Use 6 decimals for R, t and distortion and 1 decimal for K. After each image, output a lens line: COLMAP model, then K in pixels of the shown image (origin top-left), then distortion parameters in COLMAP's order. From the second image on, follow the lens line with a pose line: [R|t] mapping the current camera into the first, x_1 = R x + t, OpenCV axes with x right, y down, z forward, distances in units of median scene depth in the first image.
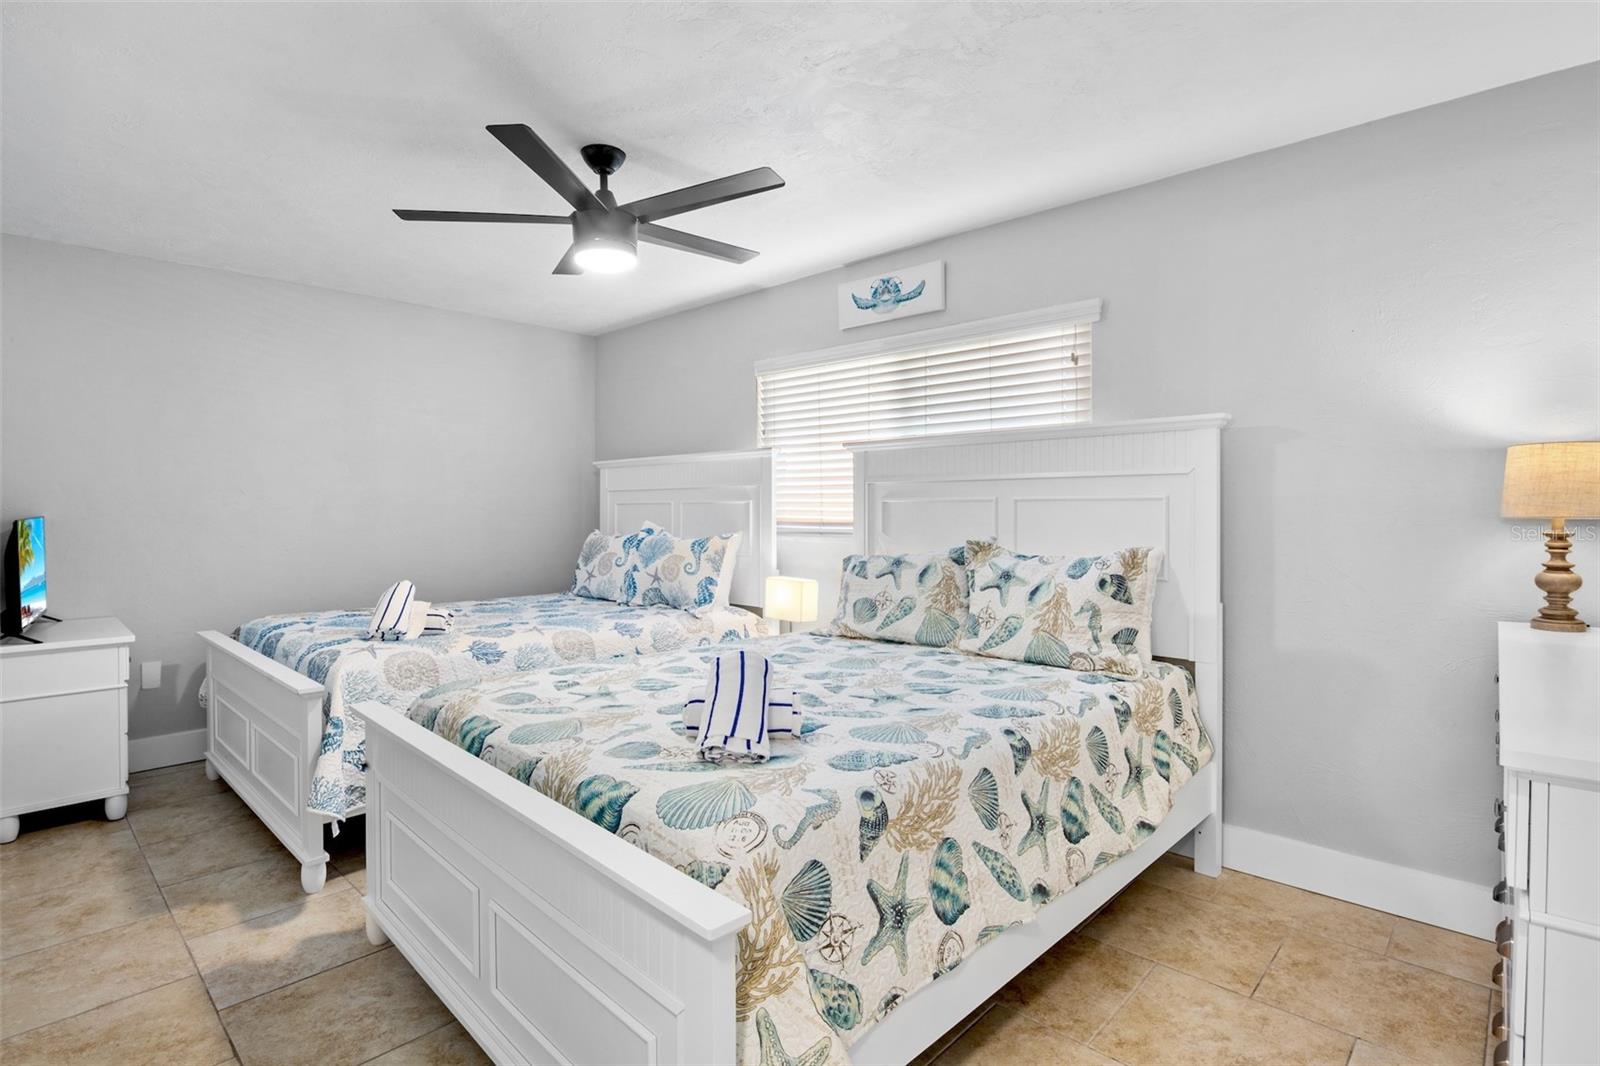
lens RADIAL K [[788.9, 0, 800.5], [0, 788.9, 516.3], [0, 0, 1]] dist [-0.022935, 0.000588]
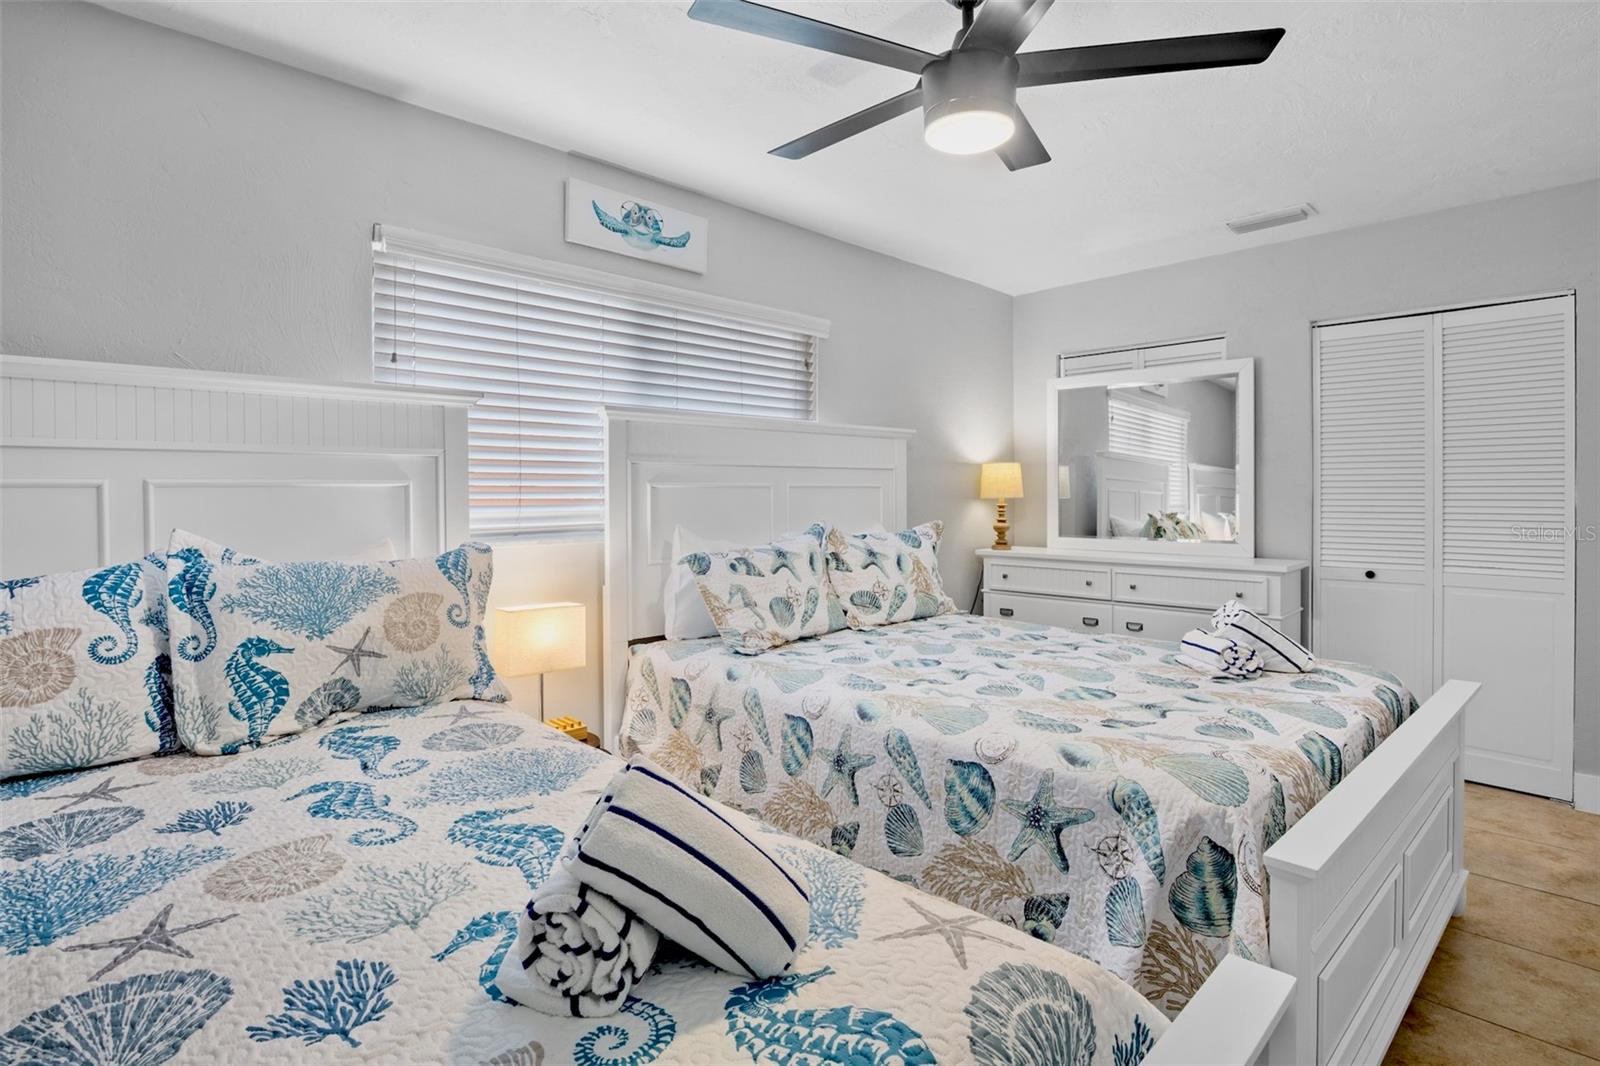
lens RADIAL K [[816.8, 0, 694.1], [0, 816.8, 500.4], [0, 0, 1]] dist [0.000678, 0.000556]
pose [[0.081944, -0.007216, 0.996611, -0.733398], [0.016263, 0.999850, 0.005902, -0.008644], [-0.996504, 0.015725, 0.082049, 0.910719]]
